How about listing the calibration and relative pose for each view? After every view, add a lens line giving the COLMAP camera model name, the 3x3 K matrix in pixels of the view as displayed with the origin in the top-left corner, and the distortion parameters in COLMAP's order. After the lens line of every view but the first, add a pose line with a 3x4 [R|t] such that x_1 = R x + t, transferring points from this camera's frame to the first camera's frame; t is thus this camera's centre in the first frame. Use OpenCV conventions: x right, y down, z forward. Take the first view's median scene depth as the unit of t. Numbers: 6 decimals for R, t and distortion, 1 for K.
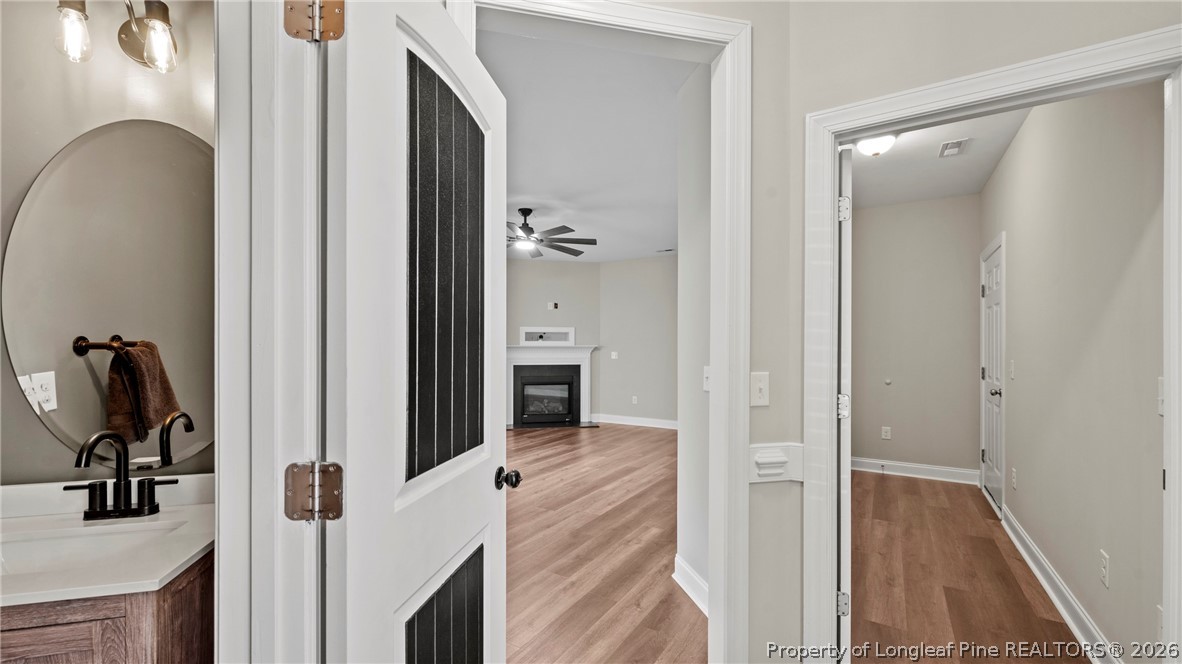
lens RADIAL K [[479.0, 0, 588.3], [0, 479.0, 341.5], [0, 0, 1]] dist [0.003419, 0.000836]
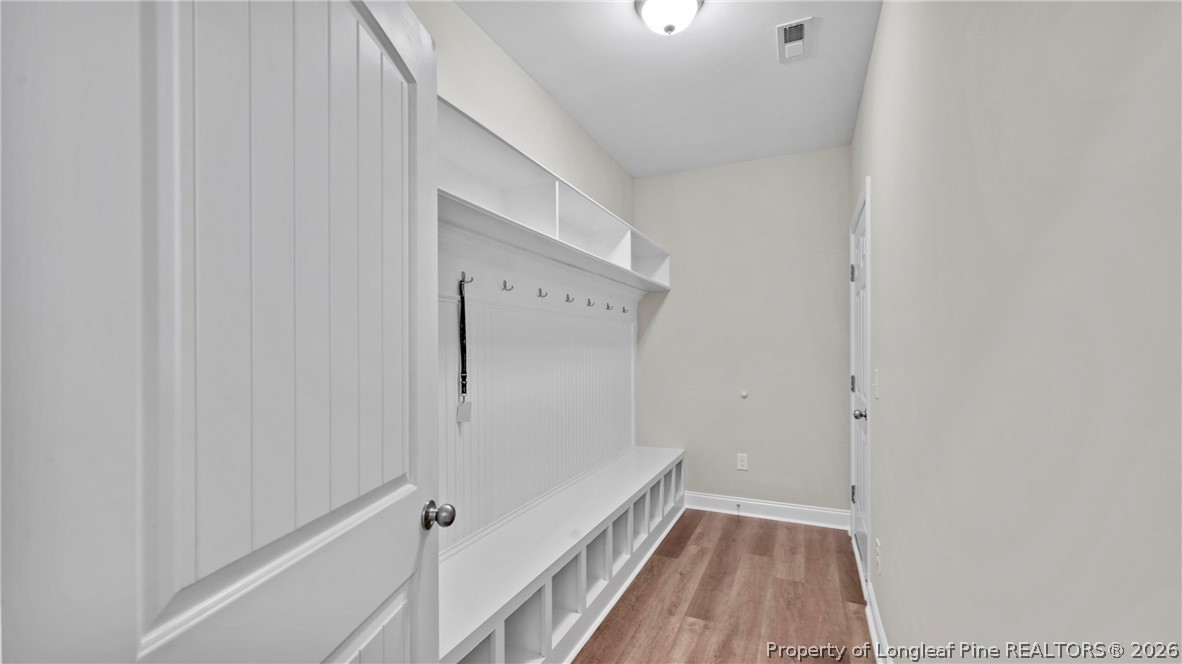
lens RADIAL K [[479.0, 0, 589.9], [0, 479.0, 344.7], [0, 0, 1]] dist [0.003419, 0.000836]
pose [[0.990808, -0.004080, 0.135211, 0.320065], [0.003410, 0.999981, 0.005185, 0.000739], [-0.135229, -0.004676, 0.990803, 0.320622]]
